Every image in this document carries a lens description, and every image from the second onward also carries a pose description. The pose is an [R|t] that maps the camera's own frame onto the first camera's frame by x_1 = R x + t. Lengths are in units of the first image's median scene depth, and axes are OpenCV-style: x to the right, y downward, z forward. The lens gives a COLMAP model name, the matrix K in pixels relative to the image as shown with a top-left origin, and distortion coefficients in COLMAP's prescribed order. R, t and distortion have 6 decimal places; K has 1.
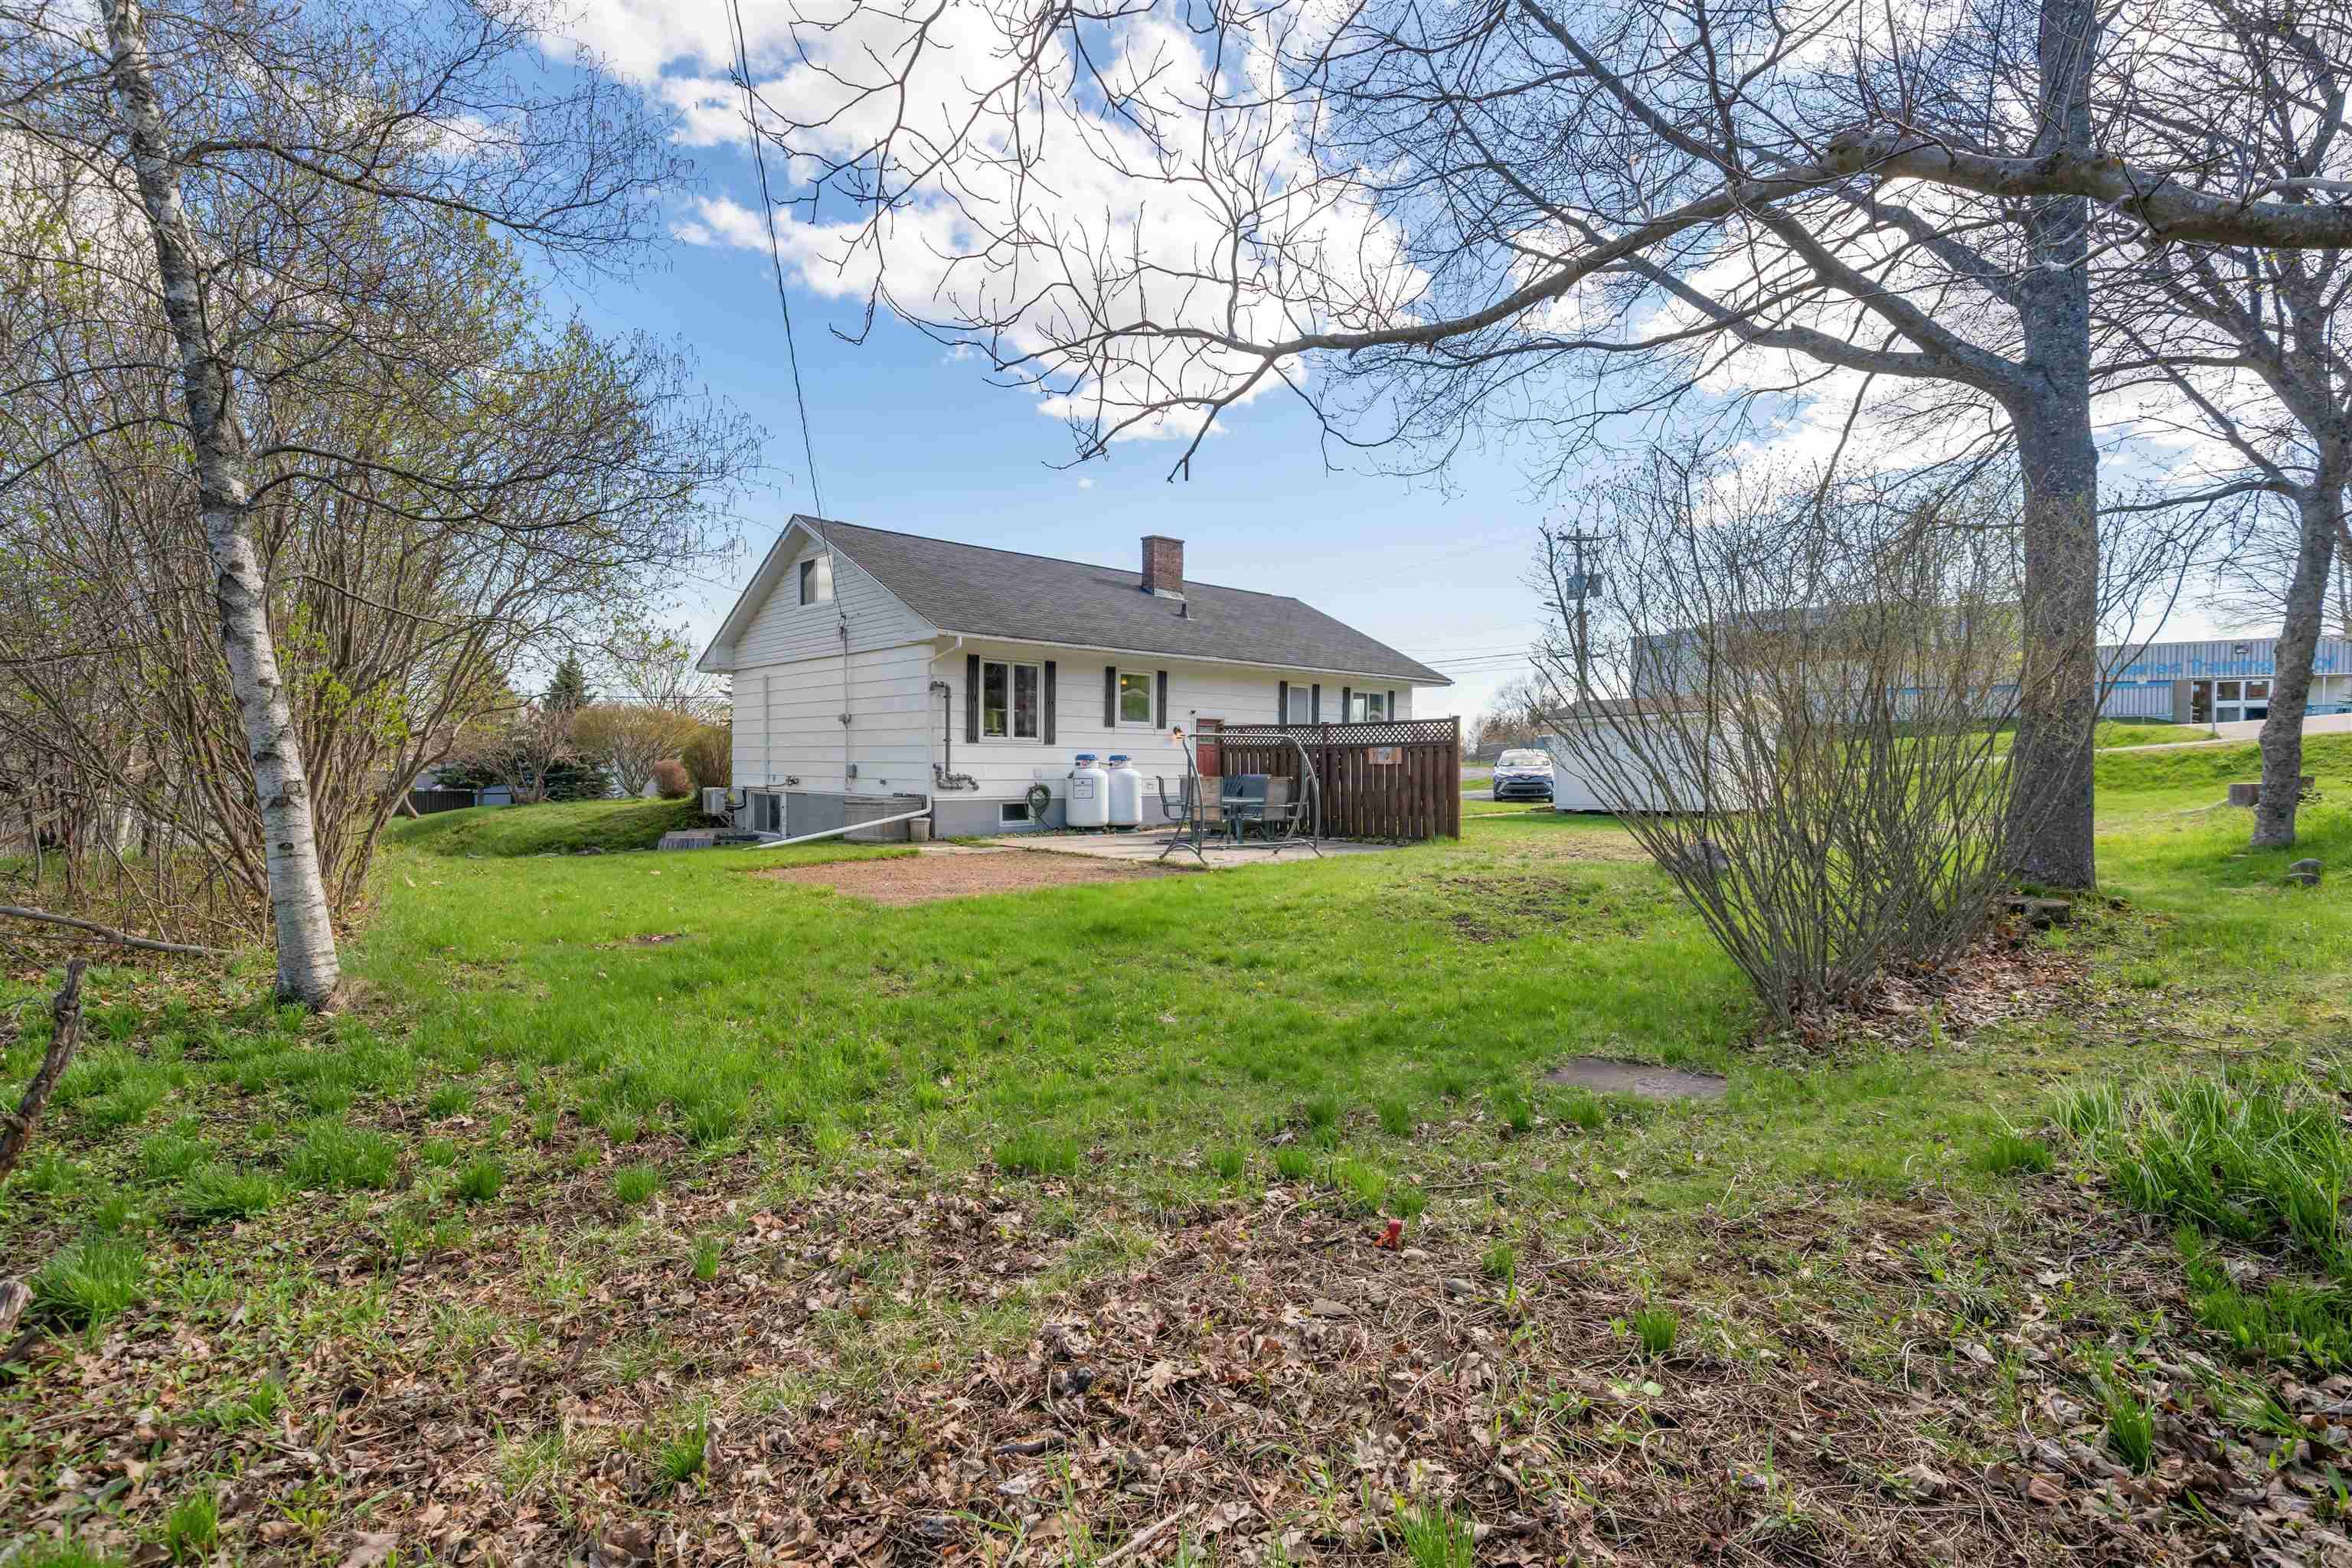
lens RADIAL K [[1086.6, 0, 1176.8], [0, 1086.6, 786.2], [0, 0, 1]] dist [0.000235, 0.000043]
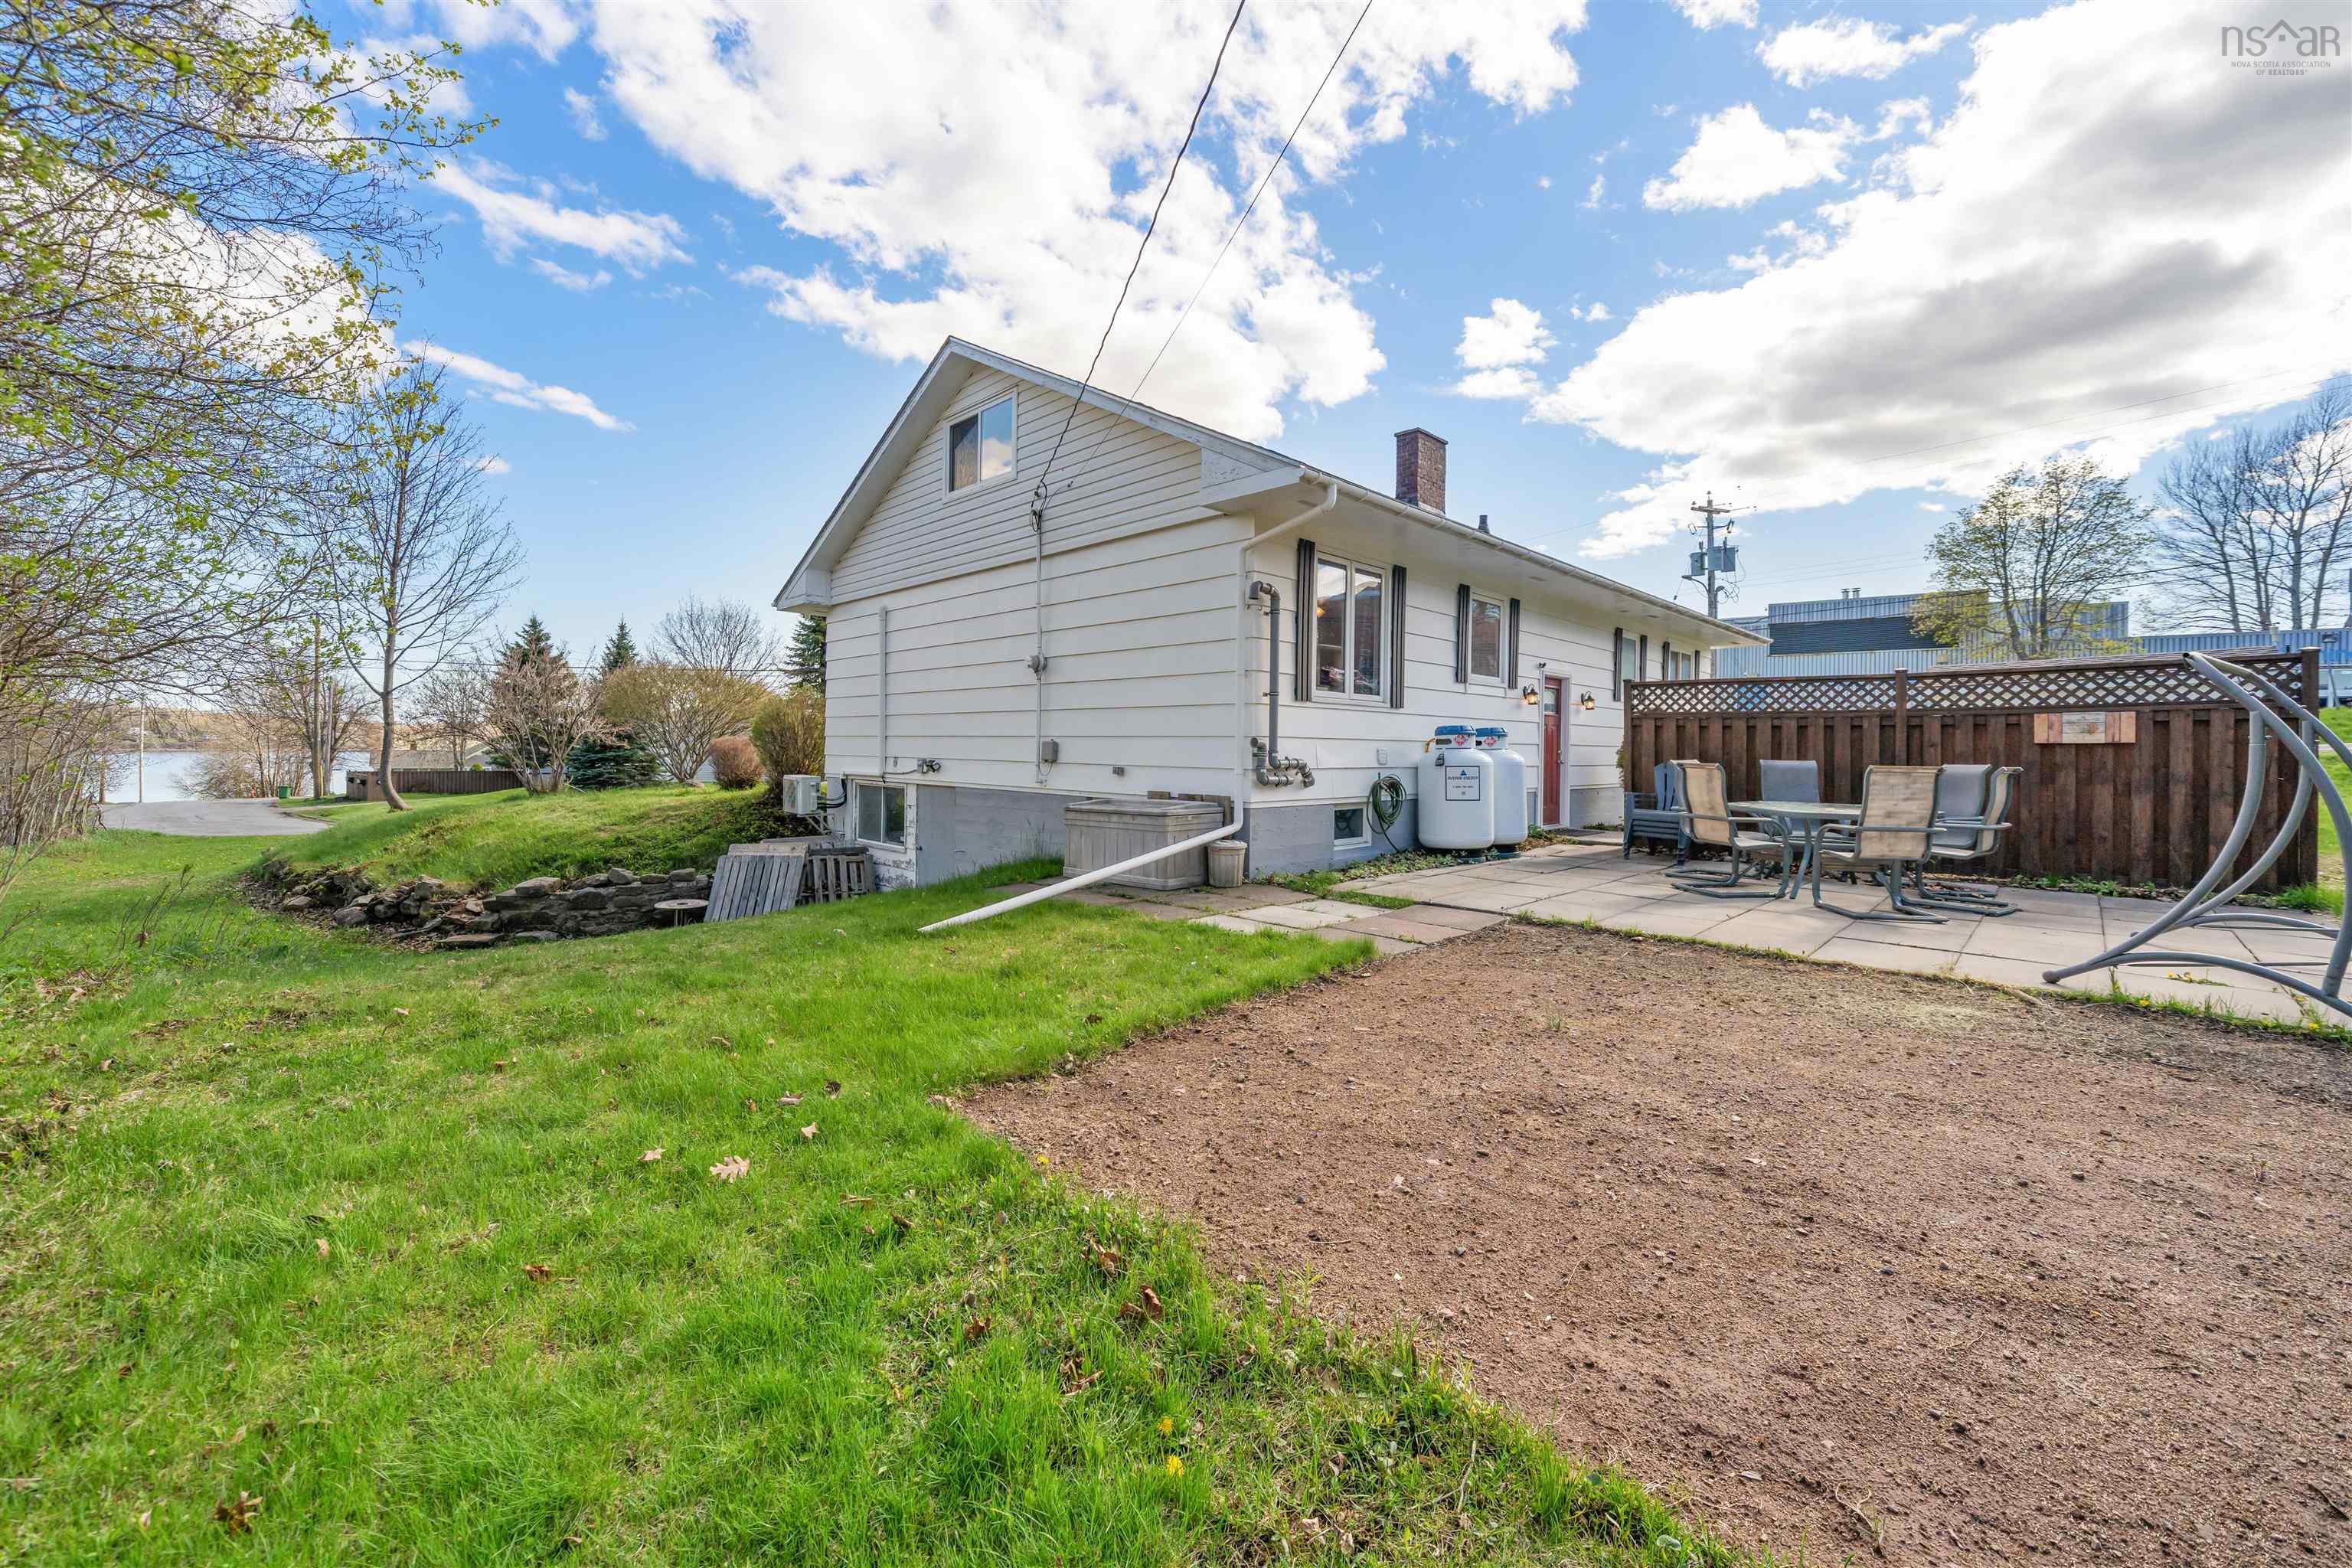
lens RADIAL K [[894.4, 0, 1167.6], [0, 894.4, 744.1], [0, 0, 1]] dist [-0.000334, -0.000016]
pose [[0.999620, 0.005644, 0.026969, -0.238274], [-0.004927, 0.999635, -0.026562, -0.005229], [-0.027109, 0.026419, 0.999283, 0.489190]]
